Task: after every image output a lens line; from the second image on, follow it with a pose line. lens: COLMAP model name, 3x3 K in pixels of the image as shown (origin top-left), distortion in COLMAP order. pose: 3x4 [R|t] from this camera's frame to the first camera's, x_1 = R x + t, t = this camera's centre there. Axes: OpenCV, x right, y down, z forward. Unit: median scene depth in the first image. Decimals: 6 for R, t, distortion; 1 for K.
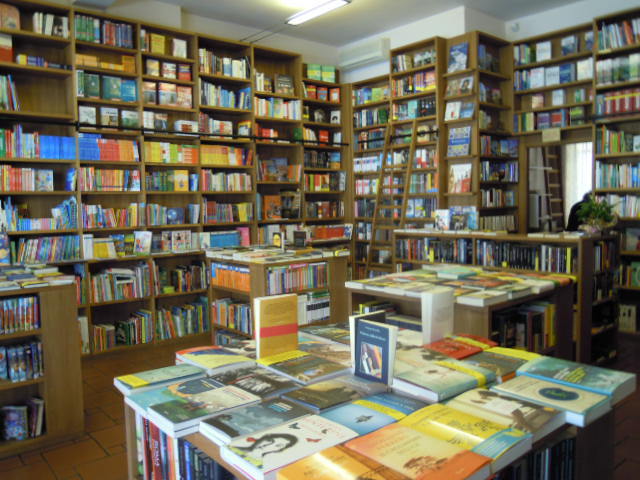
lens RADIAL K [[534.4, 0, 320.0], [0, 534.4, 240.0], [0, 0, 1]] dist [-0.038066, 0.013546]
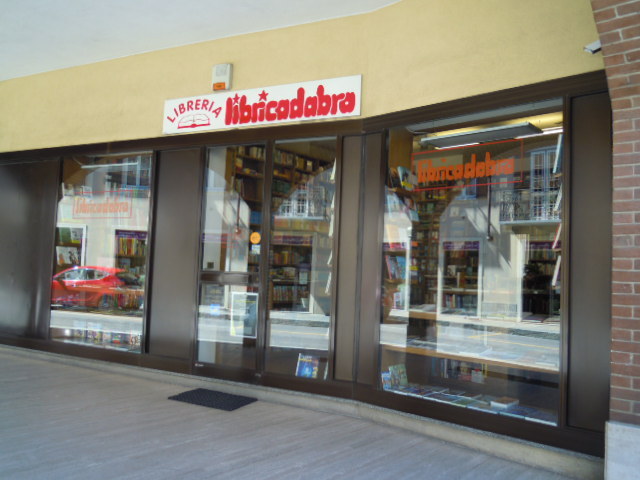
lens RADIAL K [[534.4, 0, 320.0], [0, 534.4, 240.0], [0, 0, 1]] dist [-0.038066, 0.013546]
pose [[0.991108, 0.069154, 0.113680, -0.413852], [-0.054133, 0.989997, -0.130290, 0.114897], [-0.121553, 0.122978, 0.984937, -0.729724]]
